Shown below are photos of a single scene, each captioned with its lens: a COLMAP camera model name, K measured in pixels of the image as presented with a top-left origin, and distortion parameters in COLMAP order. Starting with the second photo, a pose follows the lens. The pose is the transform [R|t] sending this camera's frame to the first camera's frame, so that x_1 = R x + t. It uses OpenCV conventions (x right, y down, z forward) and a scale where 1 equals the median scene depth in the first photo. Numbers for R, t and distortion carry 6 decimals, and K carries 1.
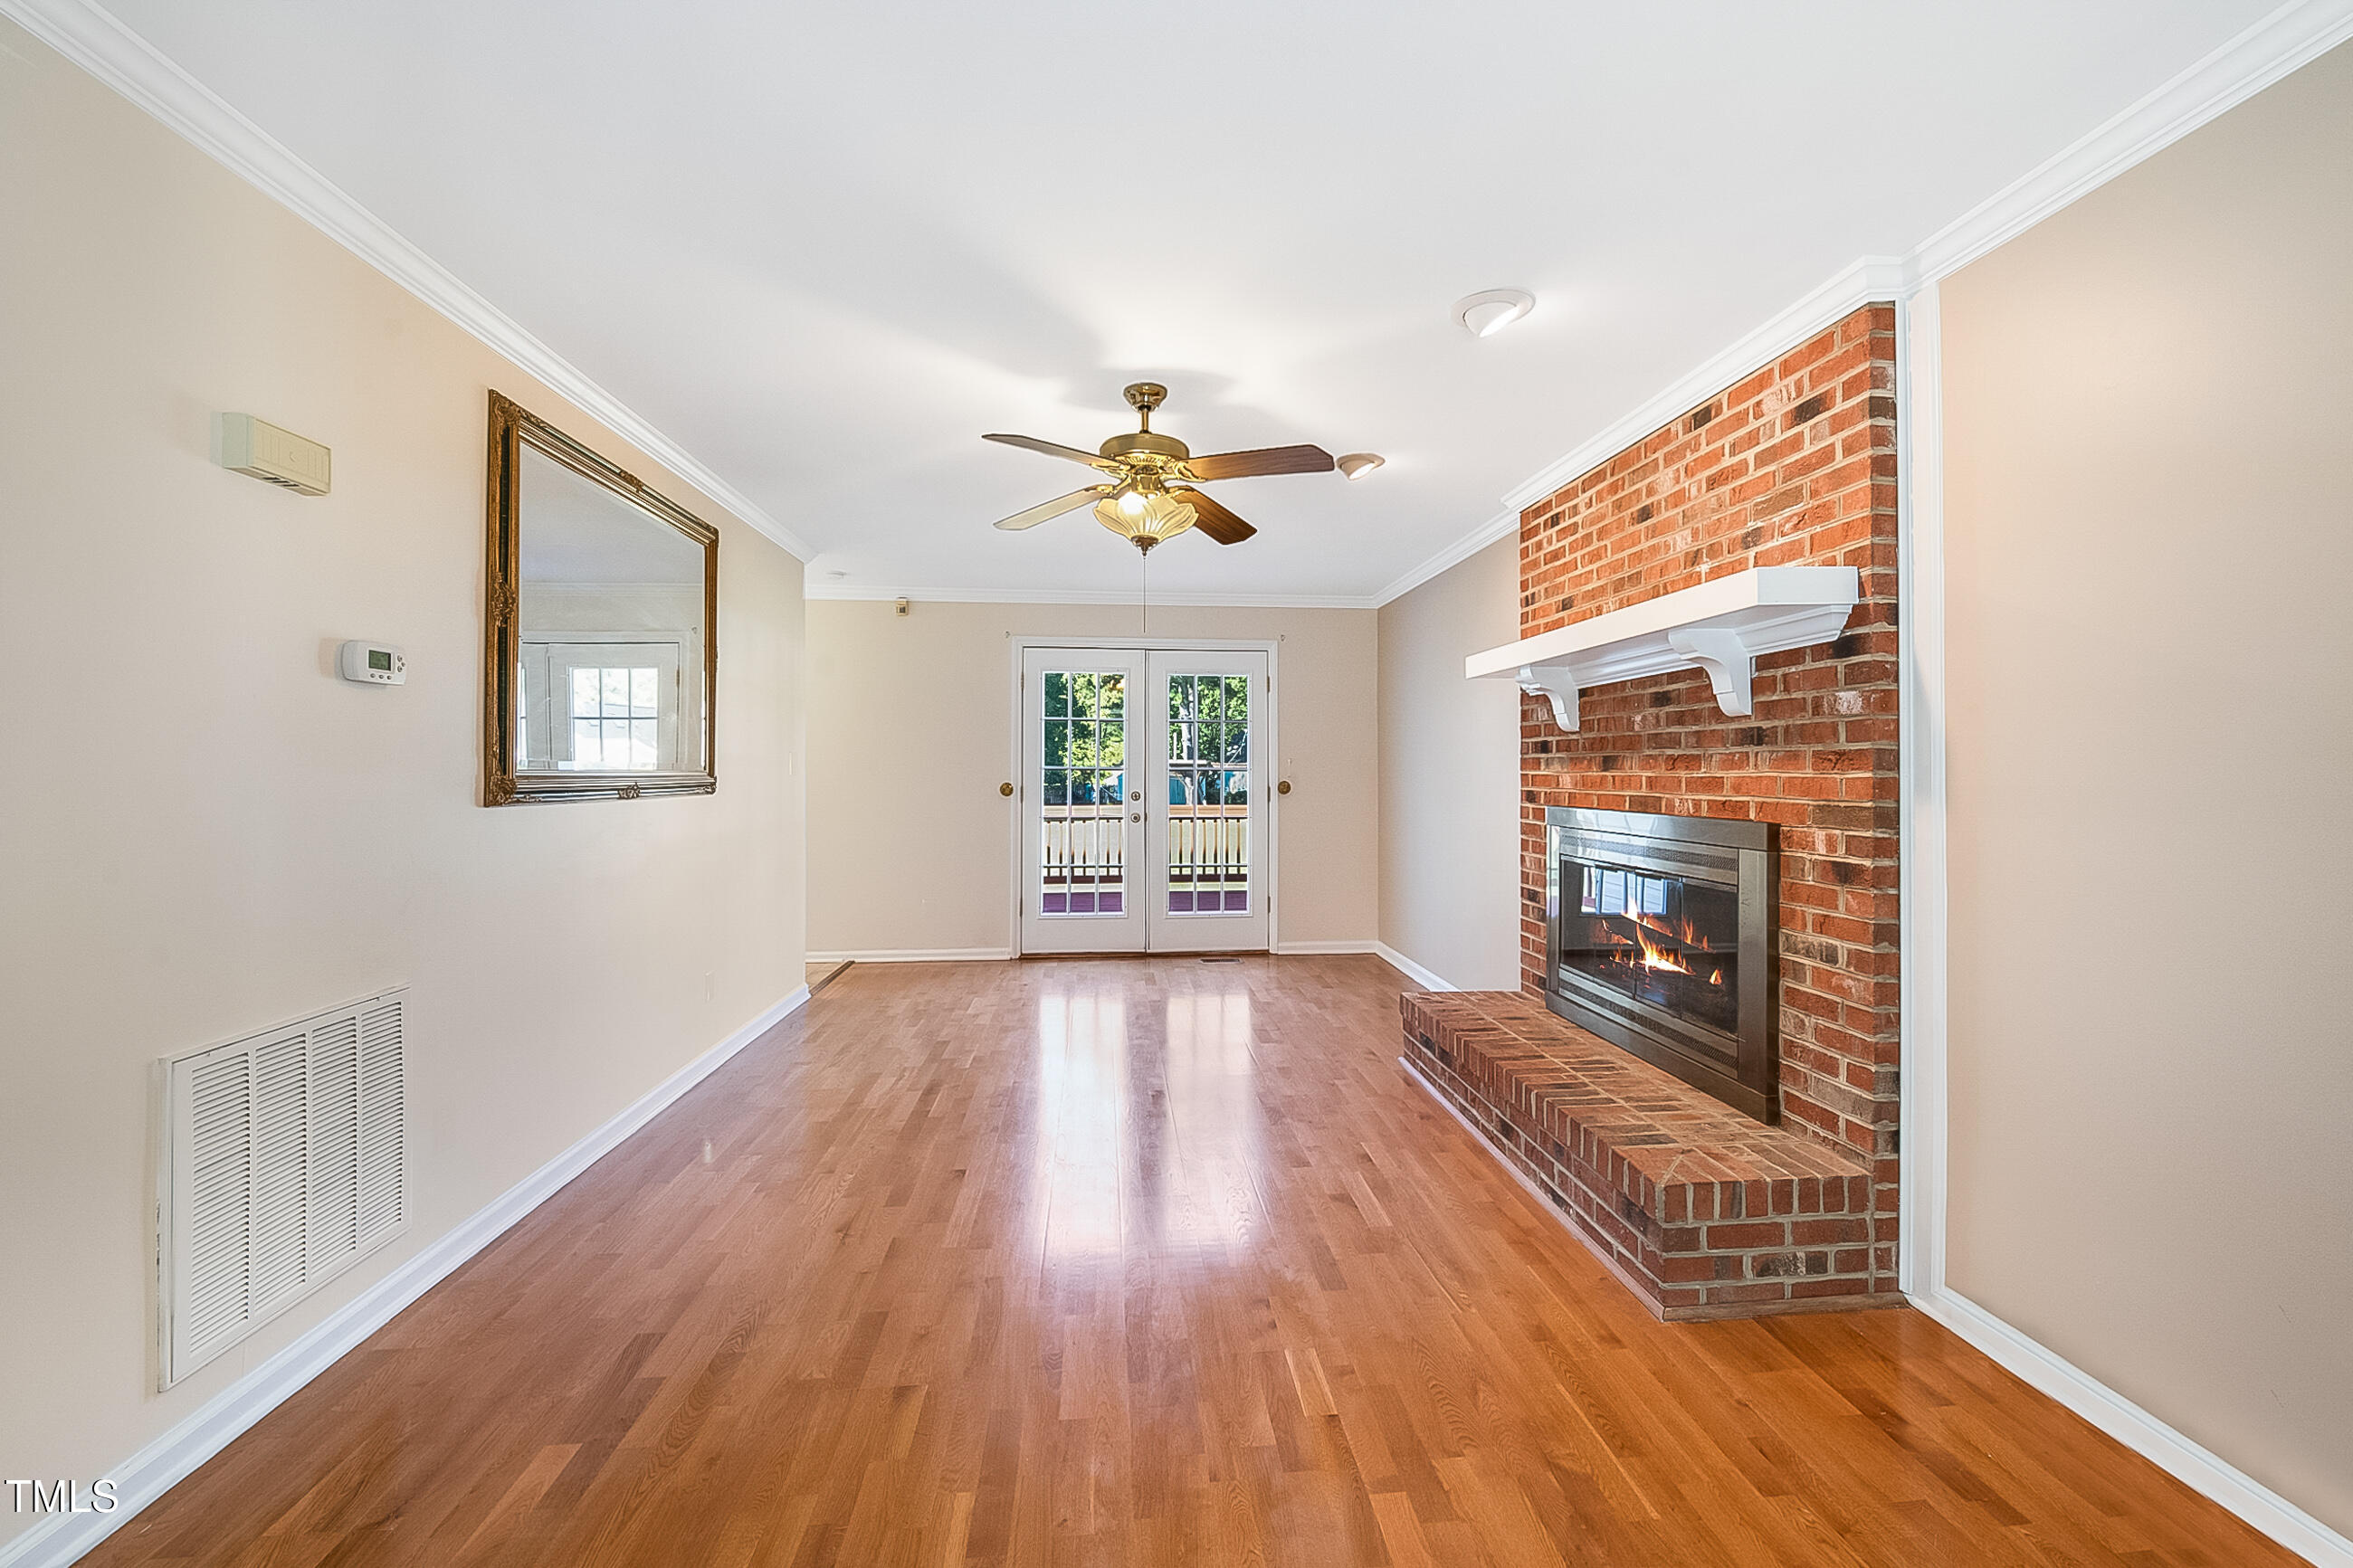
lens RADIAL K [[979.9, 0, 1180.0], [0, 979.9, 763.0], [0, 0, 1]] dist [-0.000127, -0.000113]
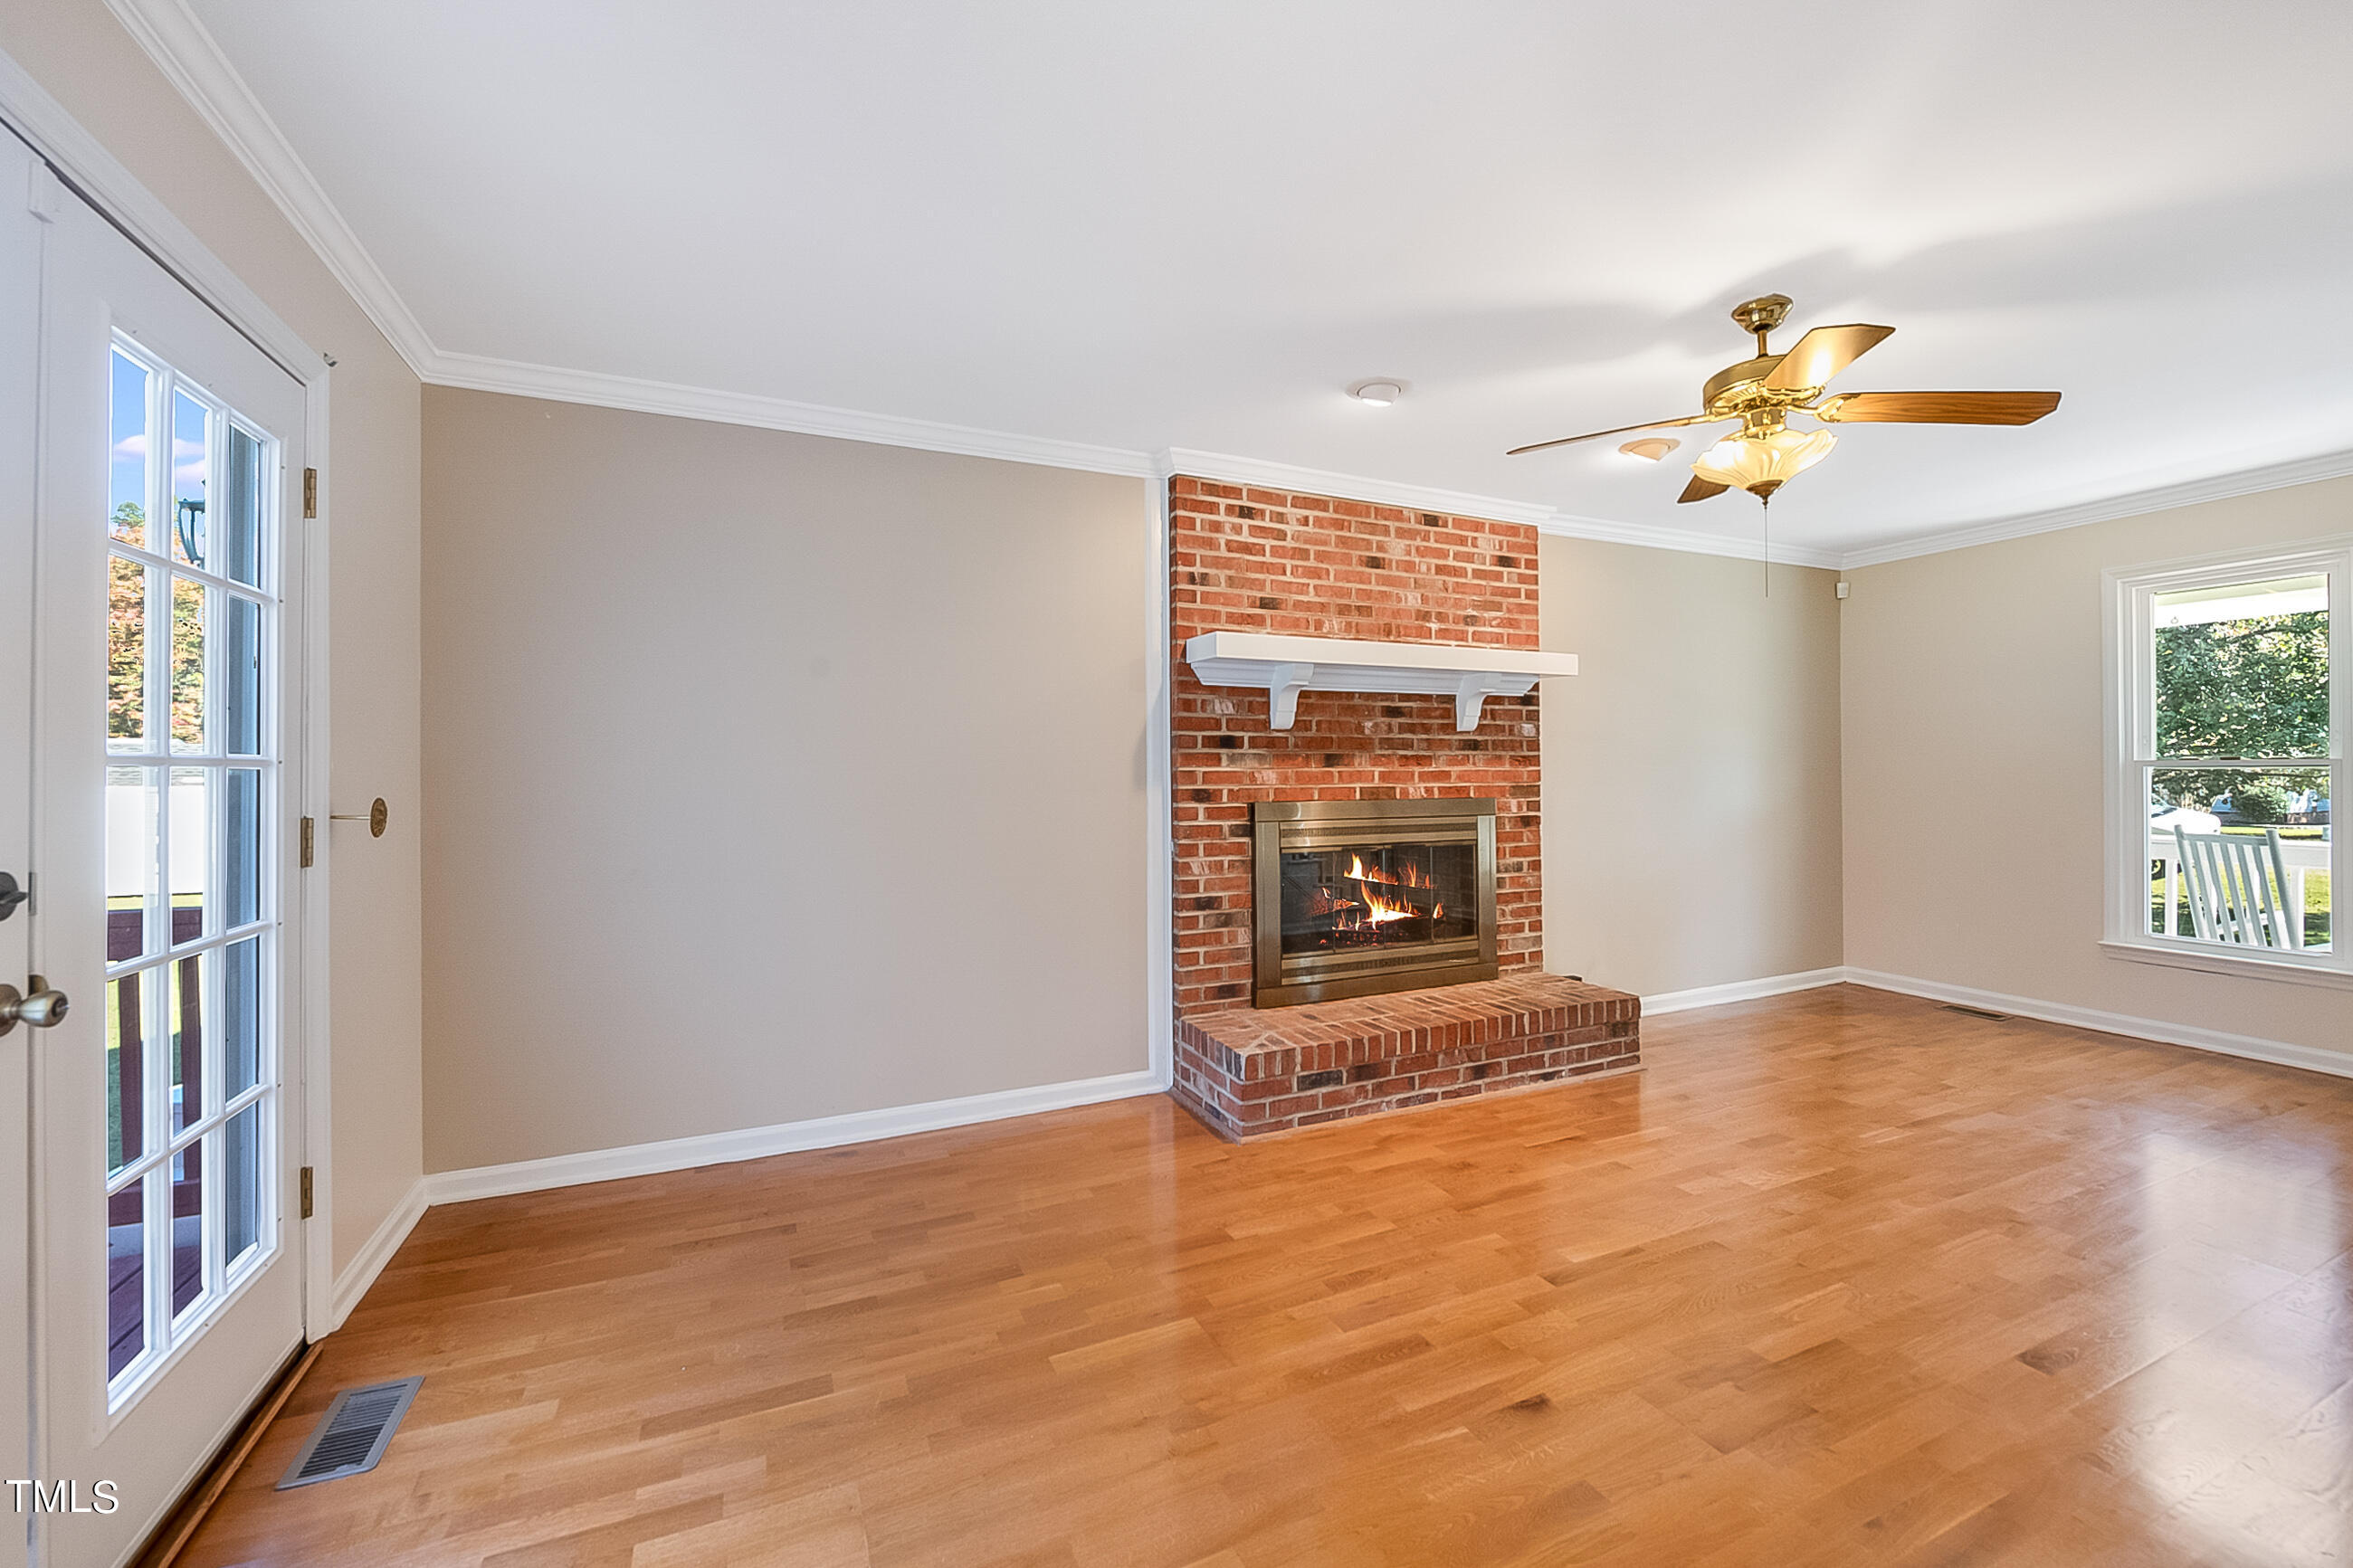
lens RADIAL K [[946.5, 0, 1216.7], [0, 946.5, 766.1], [0, 0, 1]] dist [0.001462, 0.000041]
pose [[-0.366958, 0.006942, 0.930211, -0.615748], [-0.002395, 0.999962, -0.008408, 0.018757], [-0.930234, -0.005313, -0.366928, 1.731598]]
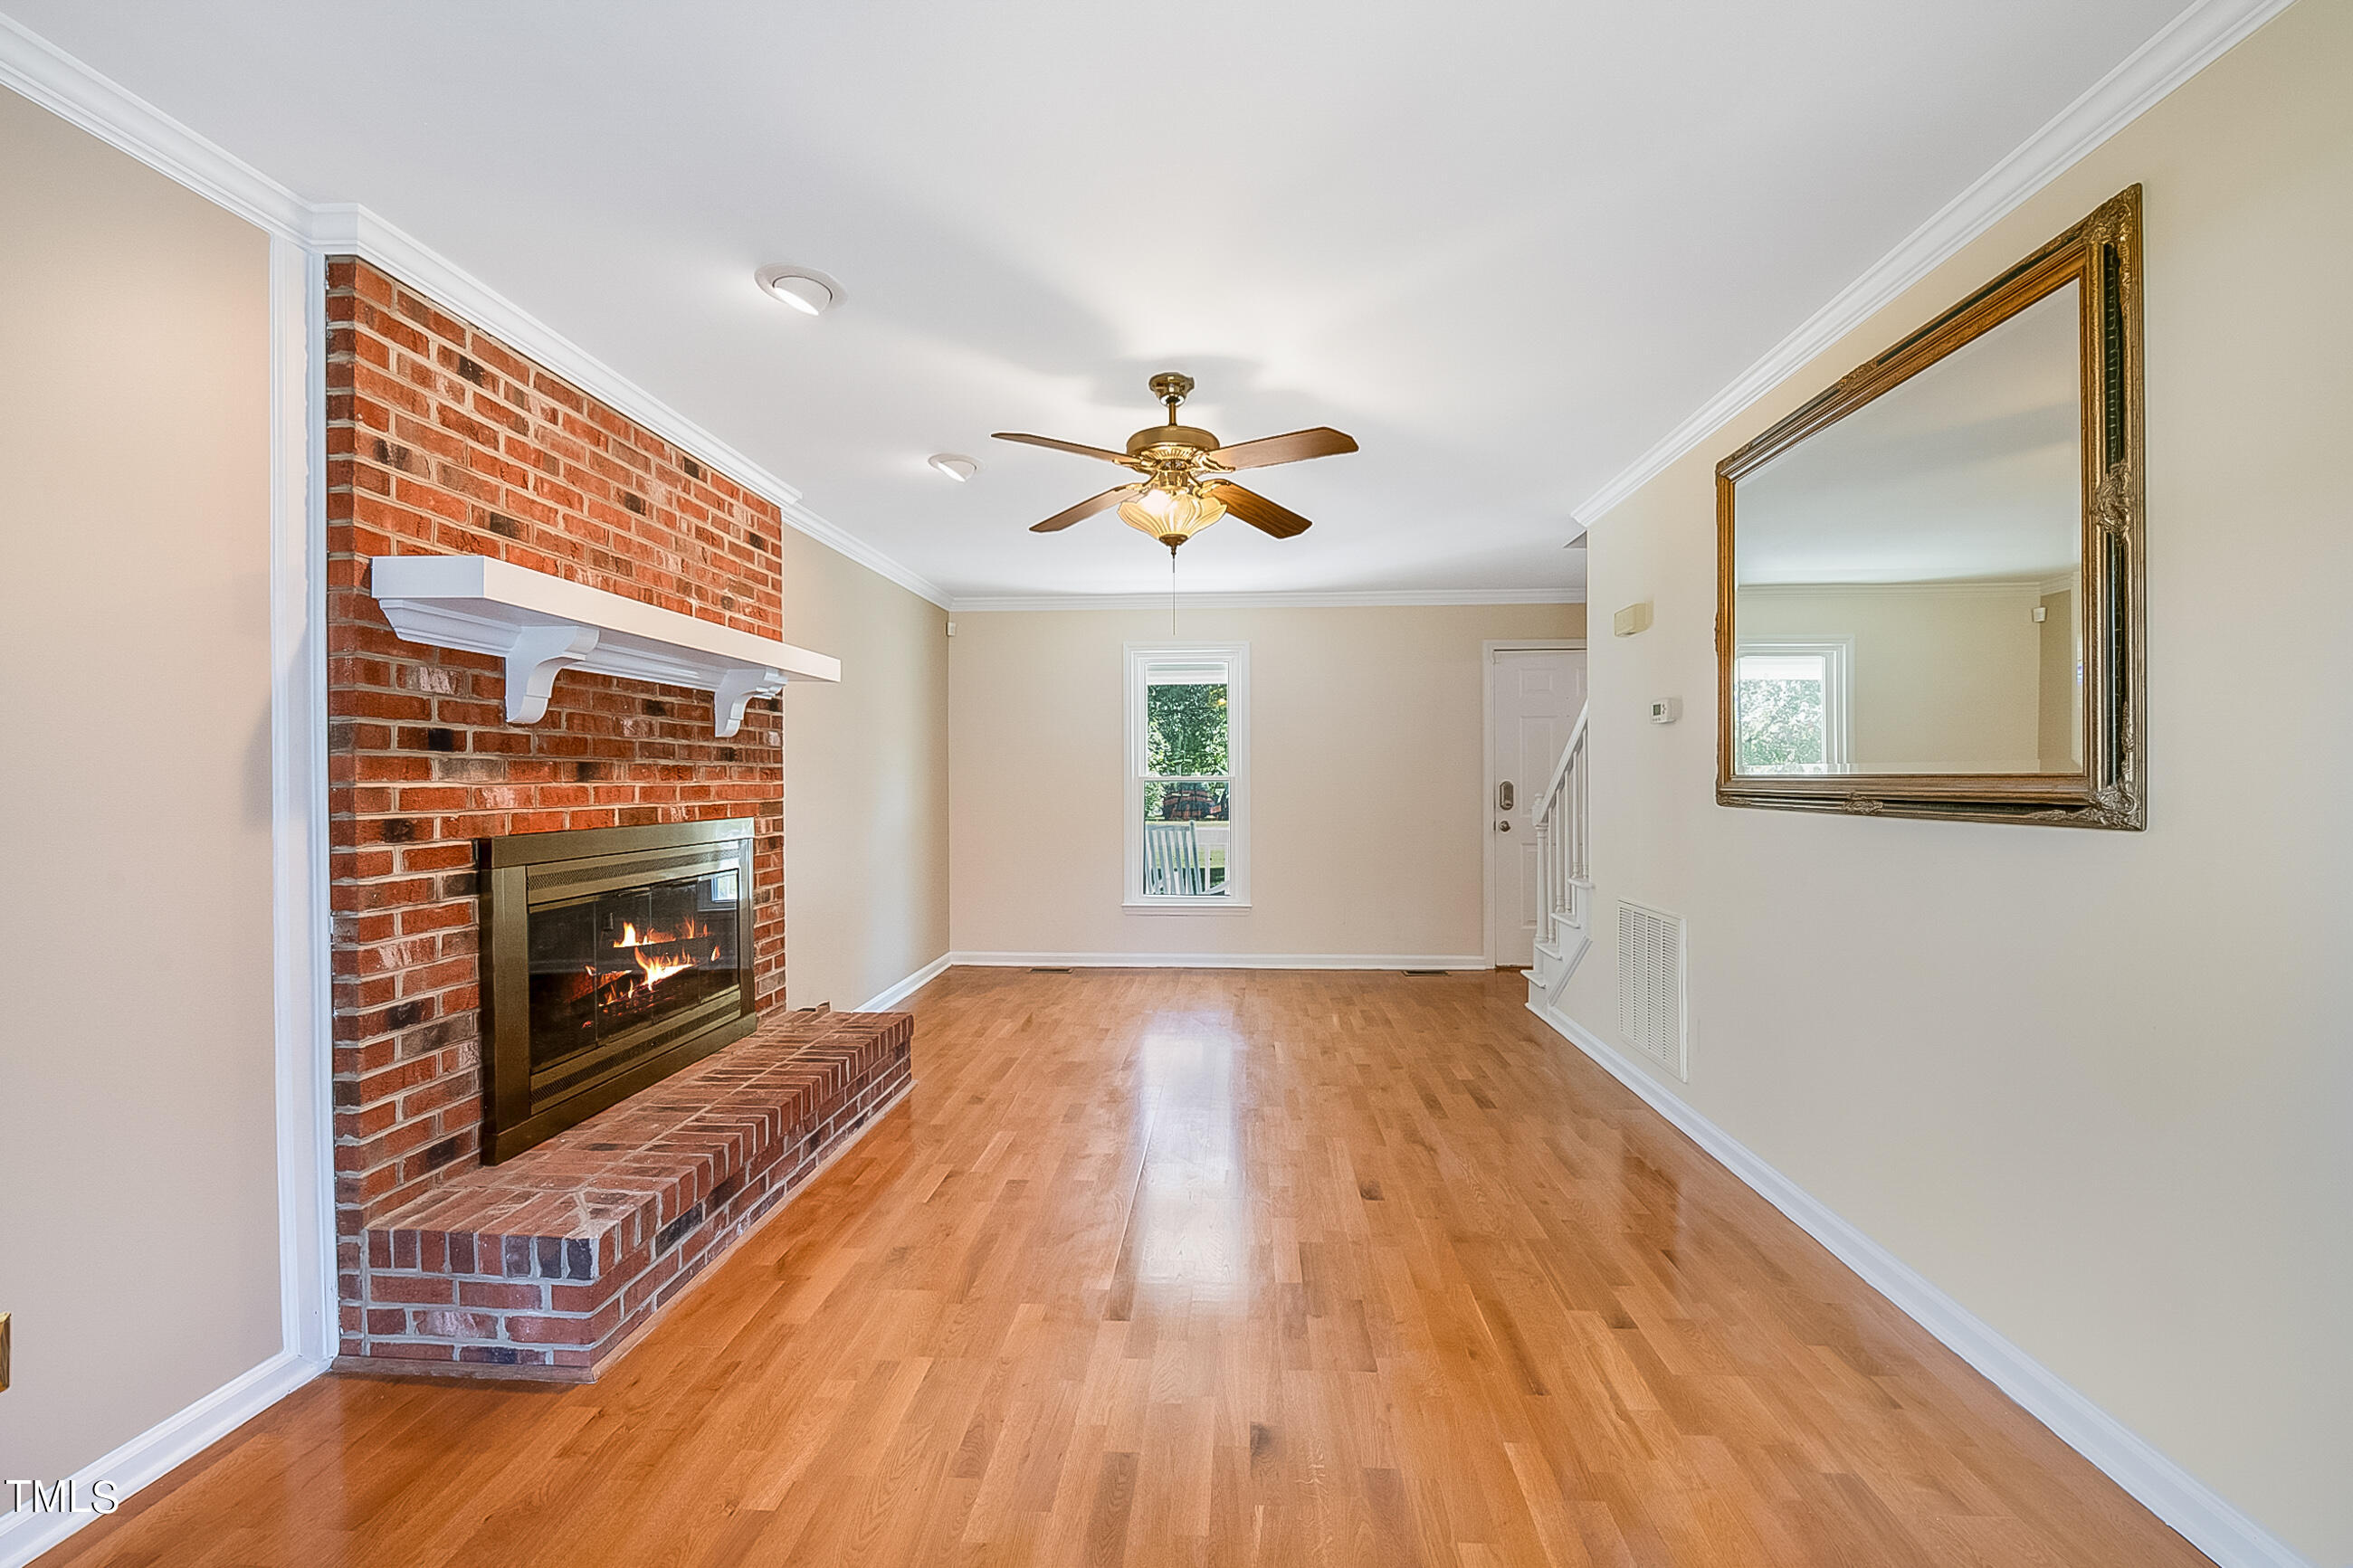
lens RADIAL K [[910.6, 0, 1189.2], [0, 910.6, 780.1], [0, 0, 1]] dist [0.000725, -0.003028]
pose [[-0.990099, 0.003421, 0.140328, -0.175699], [0.002580, 0.999978, -0.006175, 0.014824], [-0.140346, -0.005752, -0.990086, 1.884260]]
